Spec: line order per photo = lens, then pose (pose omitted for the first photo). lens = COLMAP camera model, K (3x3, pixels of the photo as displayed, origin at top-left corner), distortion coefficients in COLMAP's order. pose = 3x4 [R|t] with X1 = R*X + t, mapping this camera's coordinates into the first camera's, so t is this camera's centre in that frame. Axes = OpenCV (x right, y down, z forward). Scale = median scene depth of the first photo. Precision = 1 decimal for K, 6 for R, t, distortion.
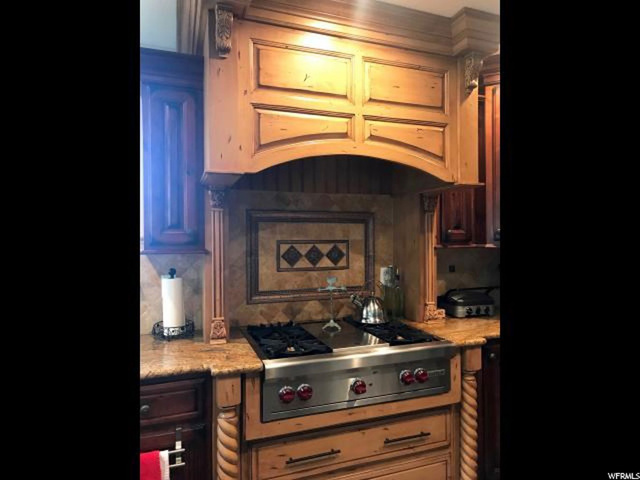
lens RADIAL K [[387.4, 0, 321.0], [0, 387.4, 235.5], [0, 0, 1]] dist [0.003188, -0.000521]
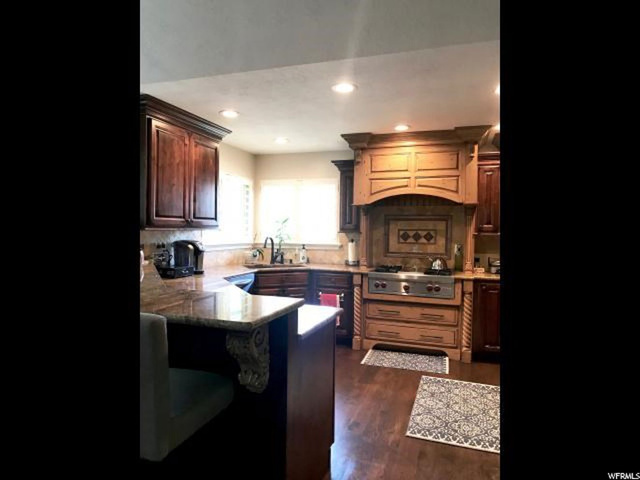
lens RADIAL K [[387.4, 0, 321.0], [0, 387.4, 235.5], [0, 0, 1]] dist [0.003188, -0.000521]
pose [[0.781150, 0.028994, -0.623670, 1.063923], [-0.014676, 0.999498, 0.028083, -0.006284], [0.624171, -0.012784, 0.781183, -1.136110]]
